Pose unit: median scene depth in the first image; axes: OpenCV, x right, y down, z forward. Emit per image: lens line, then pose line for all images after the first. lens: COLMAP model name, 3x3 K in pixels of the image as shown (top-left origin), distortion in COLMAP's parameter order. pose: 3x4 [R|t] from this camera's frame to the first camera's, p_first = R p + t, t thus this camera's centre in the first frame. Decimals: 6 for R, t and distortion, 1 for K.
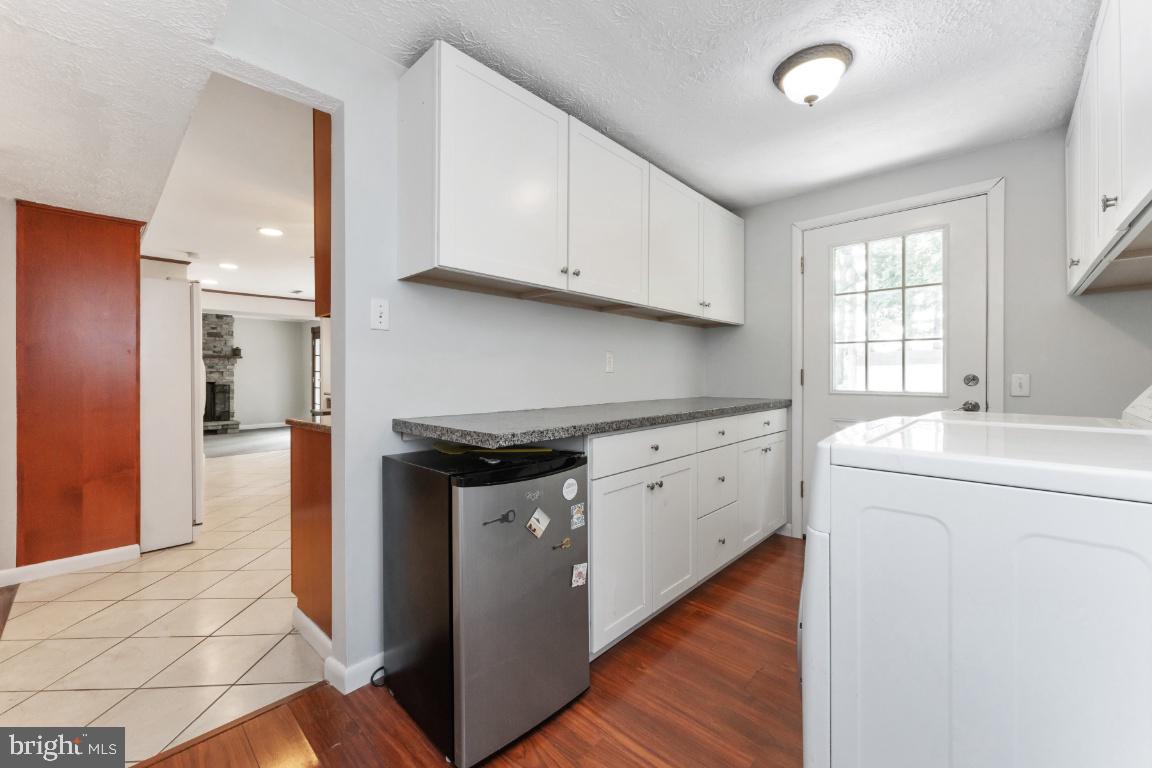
lens RADIAL K [[457.8, 0, 573.3], [0, 457.8, 376.1], [0, 0, 1]] dist [0.000047, -0.000059]
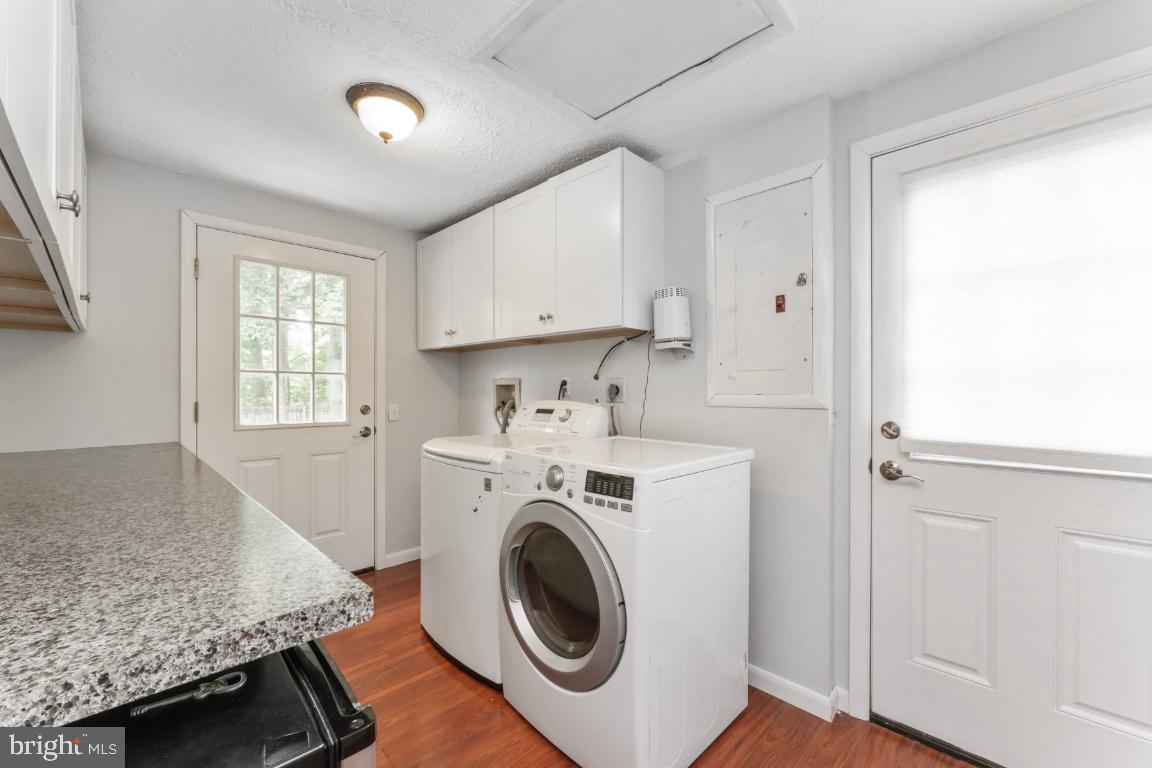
lens RADIAL K [[466.1, 0, 574.8], [0, 466.1, 389.8], [0, 0, 1]] dist [-0.000026, -0.000029]
pose [[0.036820, 0.001421, 0.999321, -0.341569], [0.001733, 0.999997, -0.001486, -0.041347], [-0.999320, 0.001787, 0.036818, 0.407385]]
